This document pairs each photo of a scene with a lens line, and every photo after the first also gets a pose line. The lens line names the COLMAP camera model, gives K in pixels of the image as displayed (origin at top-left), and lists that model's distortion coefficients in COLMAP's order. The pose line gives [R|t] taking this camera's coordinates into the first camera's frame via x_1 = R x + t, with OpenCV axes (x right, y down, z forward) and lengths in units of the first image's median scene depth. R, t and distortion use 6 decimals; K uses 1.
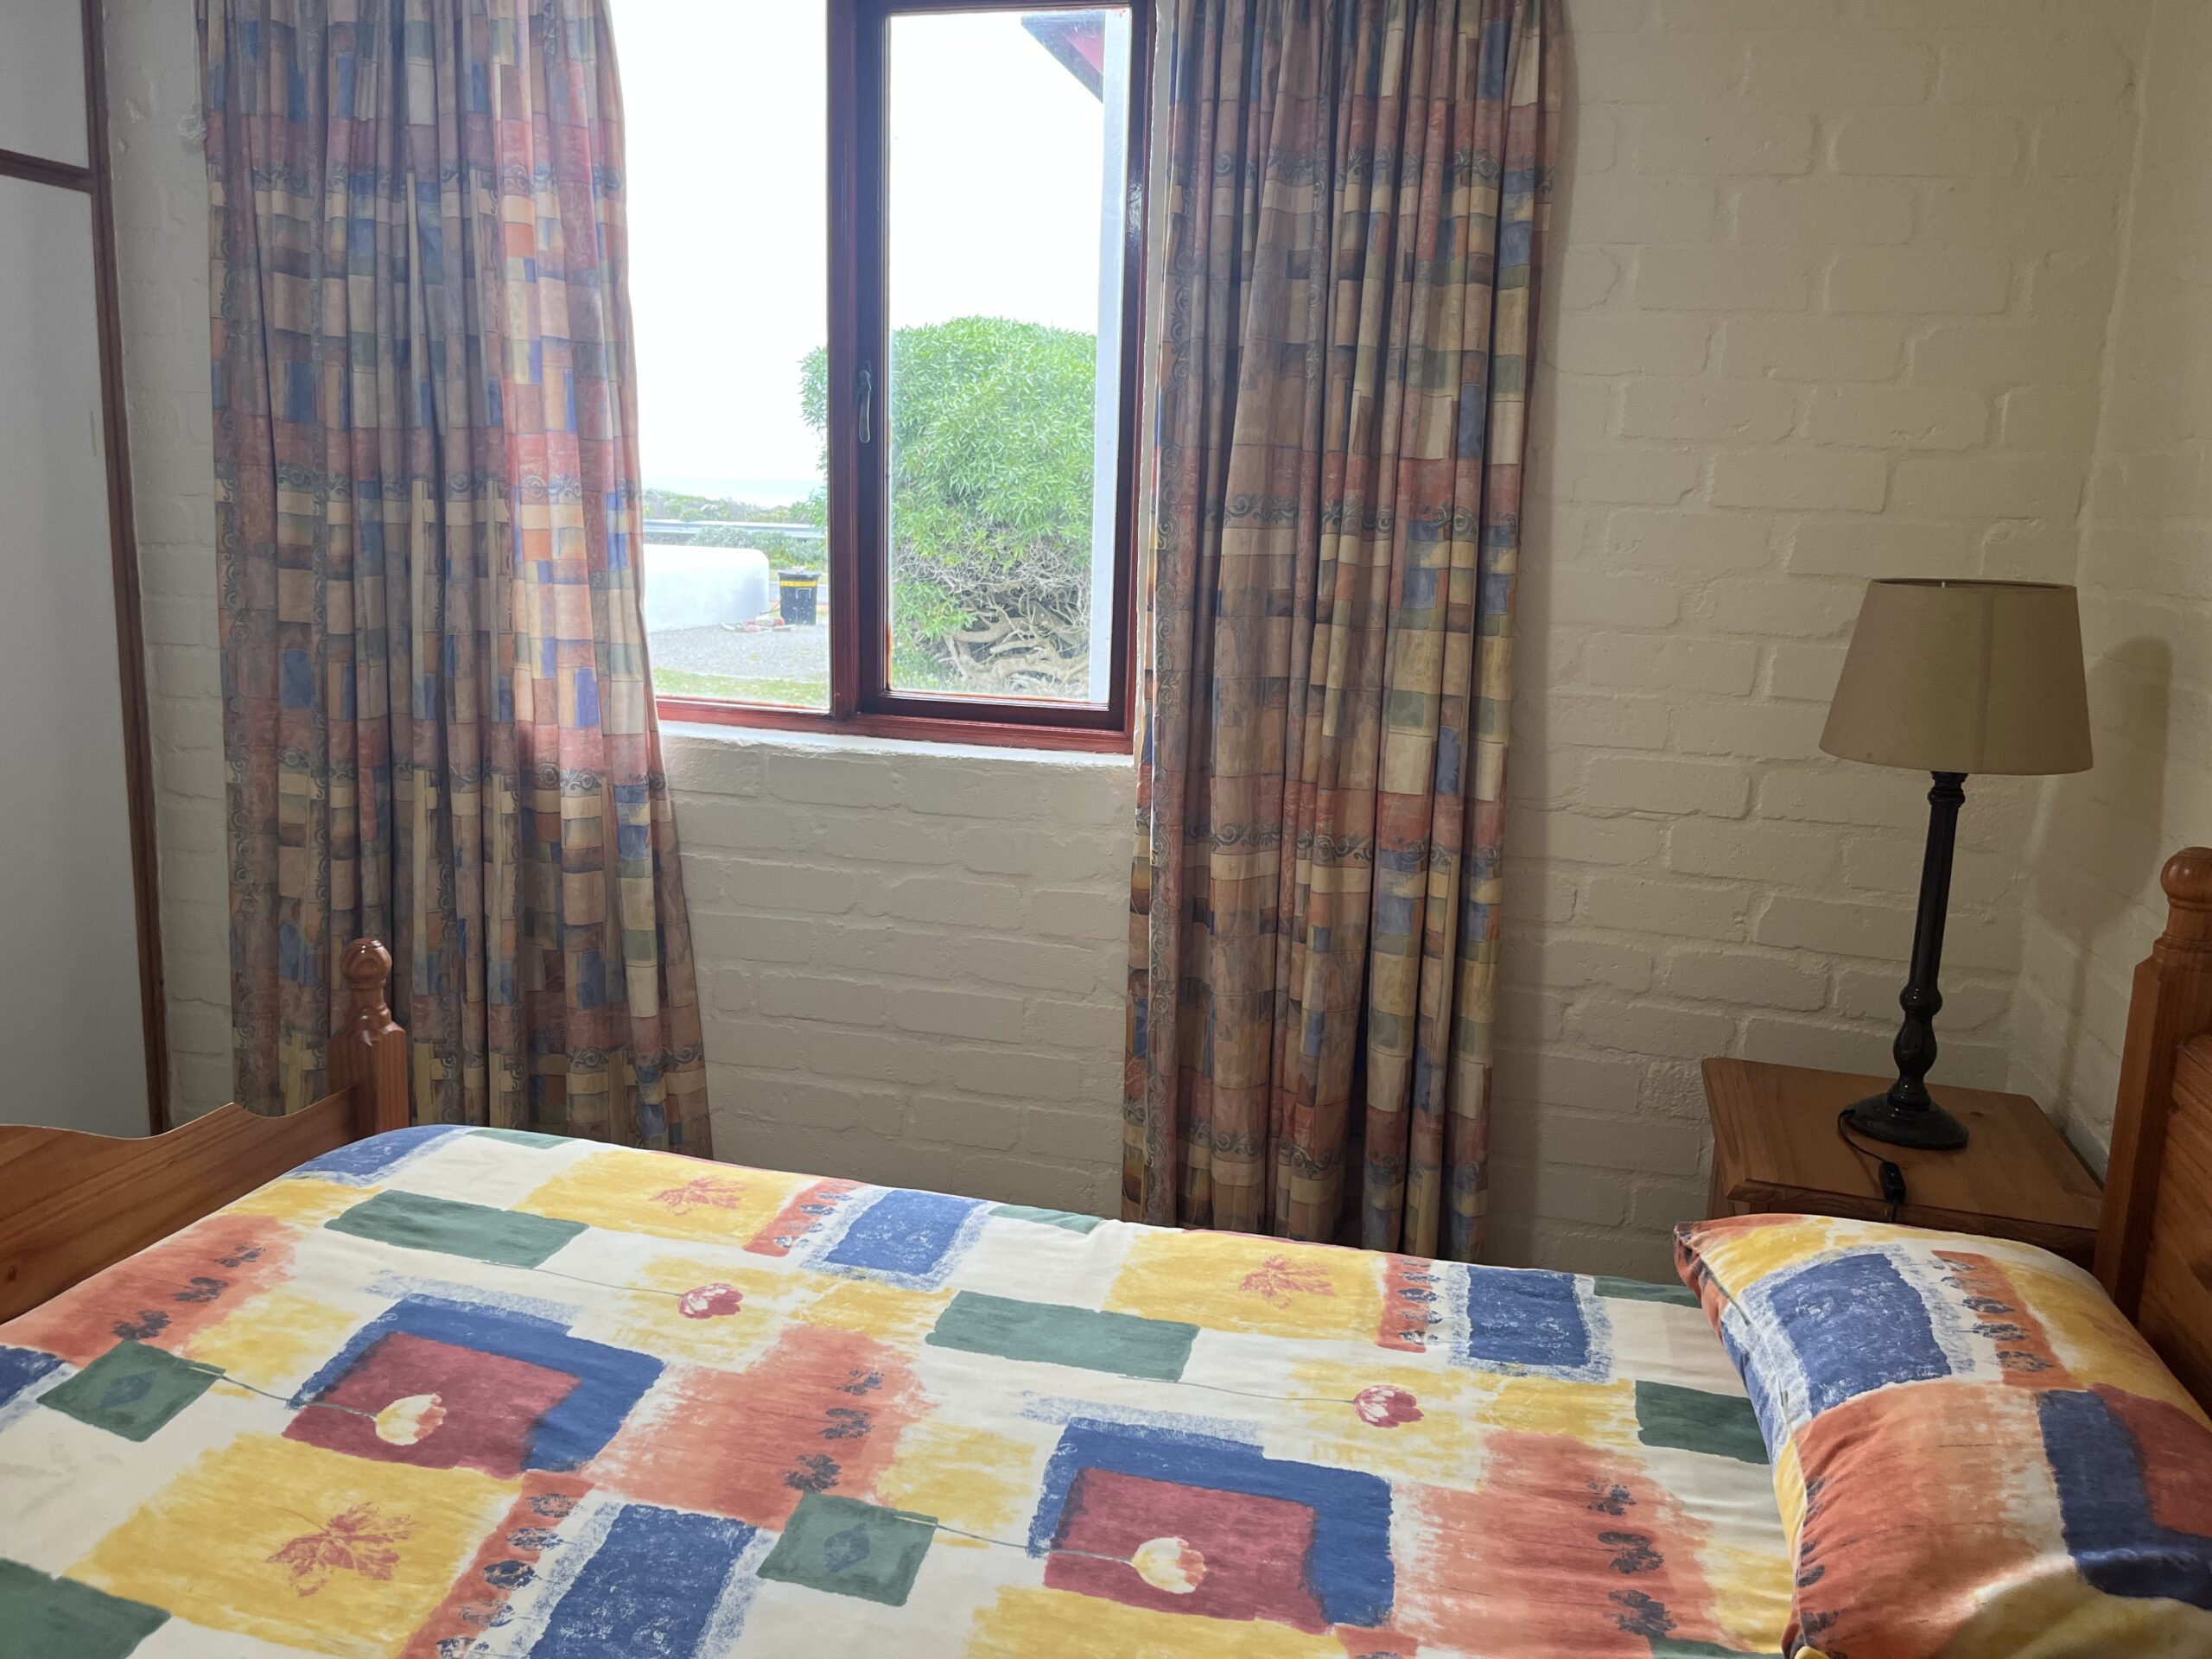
lens RADIAL K [[1671.0, 0, 1105.5], [0, 1671.0, 821.4], [0, 0, 1]] dist [0.040680, -0.043248]
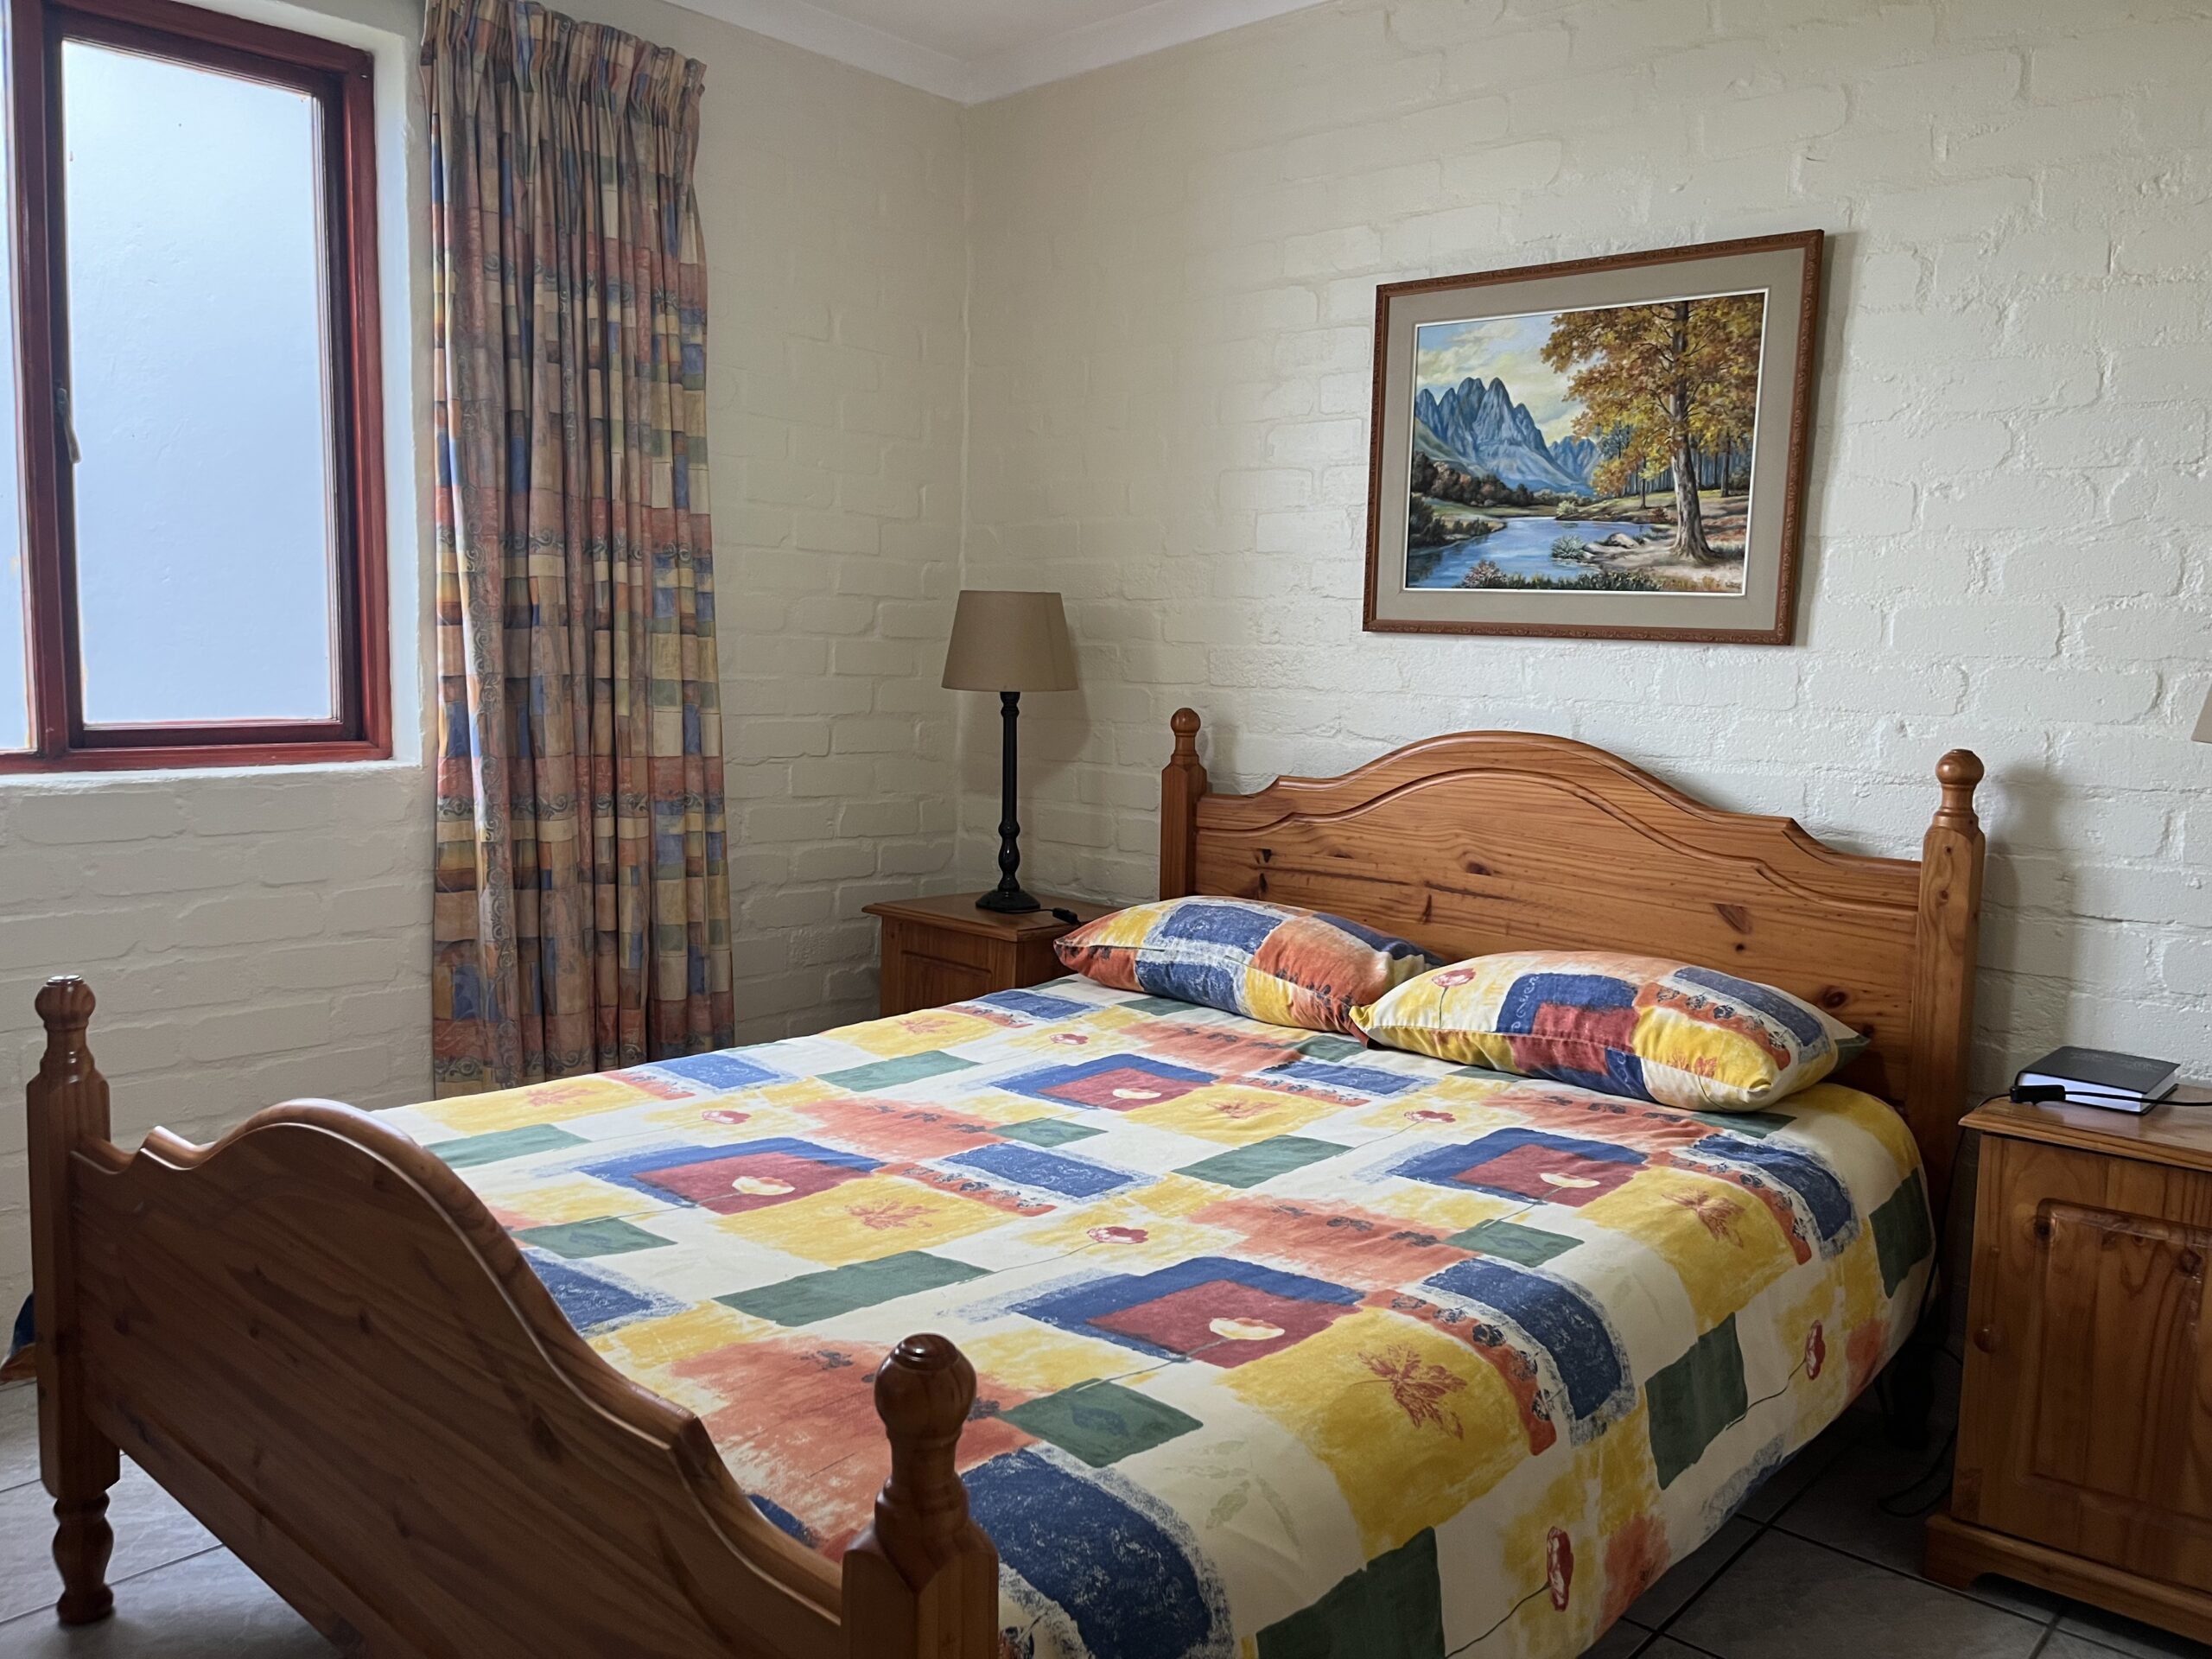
lens RADIAL K [[1671.0, 0, 1111.4], [0, 1671.0, 829.1], [0, 0, 1]] dist [0.040680, -0.043248]
pose [[0.475388, -0.118675, 0.871735, -0.852131], [0.163150, 0.985565, 0.045200, 0.038905], [-0.864516, 0.120736, 0.487888, 0.052710]]
